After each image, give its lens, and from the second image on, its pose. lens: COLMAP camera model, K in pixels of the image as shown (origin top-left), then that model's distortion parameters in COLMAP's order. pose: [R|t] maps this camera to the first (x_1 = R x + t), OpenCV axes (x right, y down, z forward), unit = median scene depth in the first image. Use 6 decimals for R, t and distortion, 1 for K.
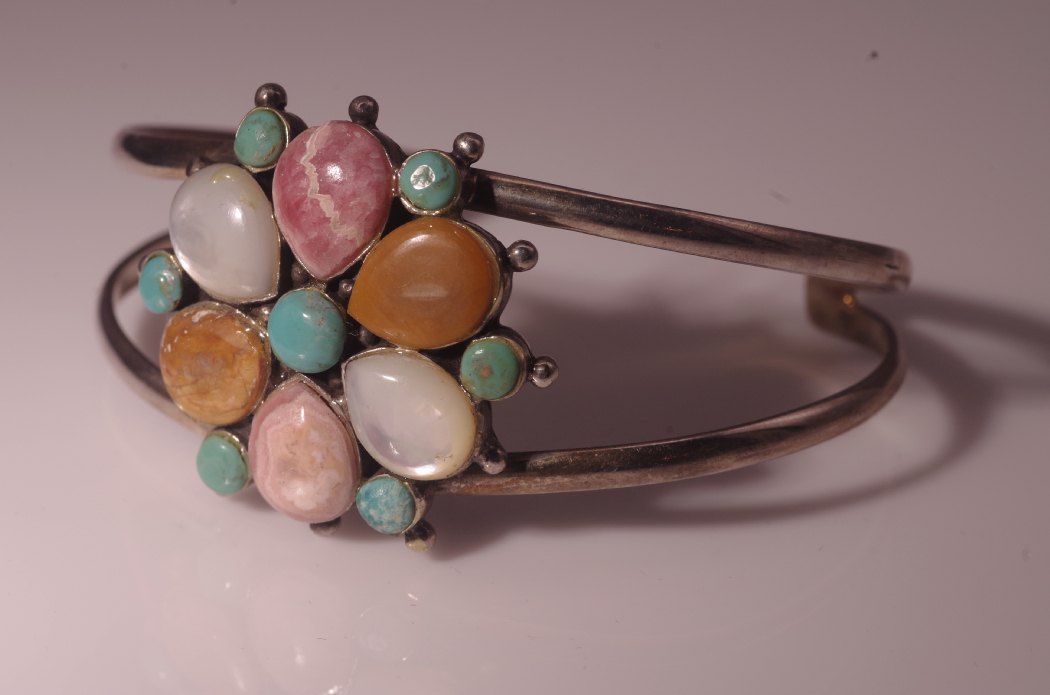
lens RADIAL K [[5853.1, 0, 524.6], [0, 5853.1, 347.3], [0, 0, 1]] dist [-0.069192, 0.000000]
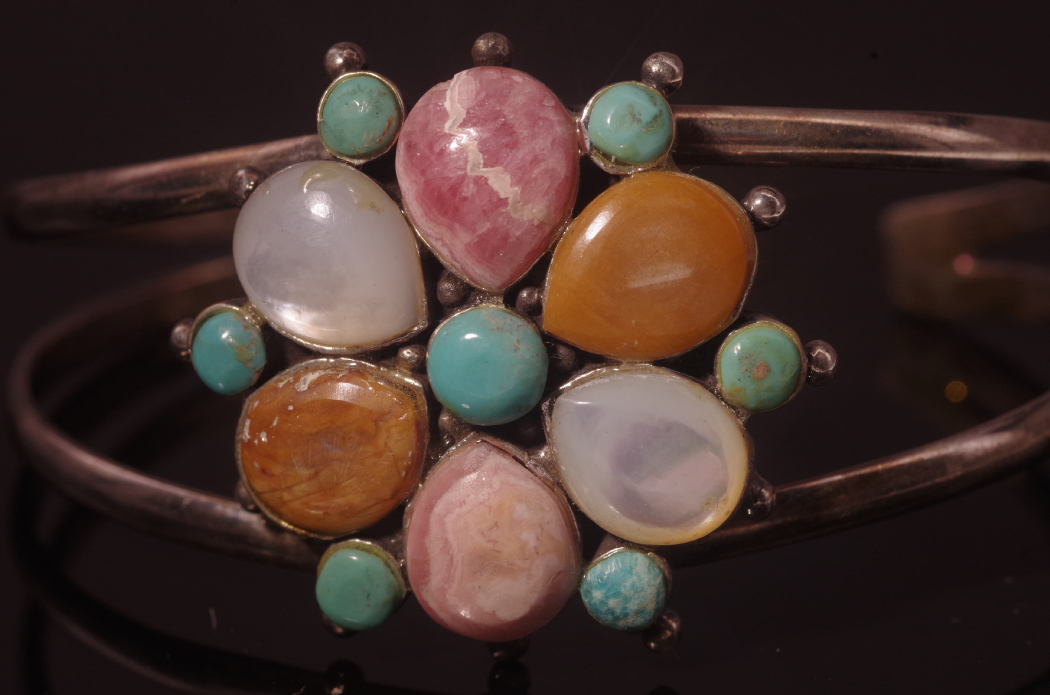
lens RADIAL K [[5853.1, 0, 525.4], [0, 5853.1, 347.6], [0, 0, 1]] dist [-0.069192, 0.000000]
pose [[0.933834, -0.168712, 0.315421, -0.255610], [0.191505, 0.980572, -0.042480, 0.025956], [-0.302126, 0.100074, 0.948001, 0.325054]]
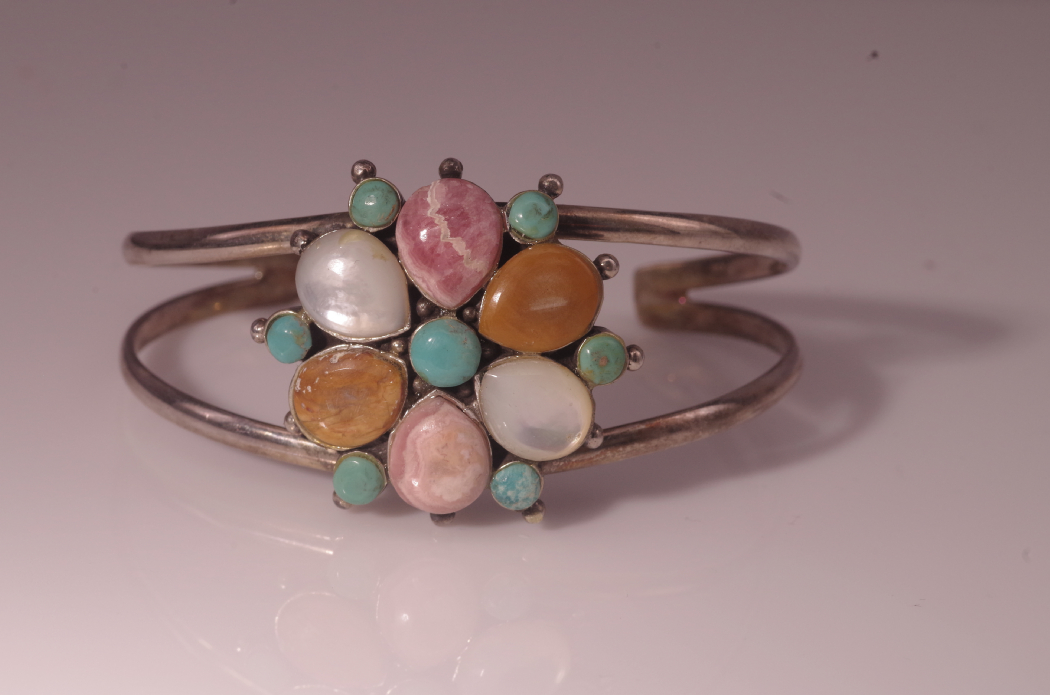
lens RADIAL K [[5853.1, 0, 525.2], [0, 5853.1, 347.7], [0, 0, 1]] dist [-0.069192, 0.000000]
pose [[0.895609, -0.134281, 0.424092, -0.537455], [0.157823, 0.987250, -0.020698, 0.023965], [-0.415905, 0.085469, 0.905383, -0.109646]]
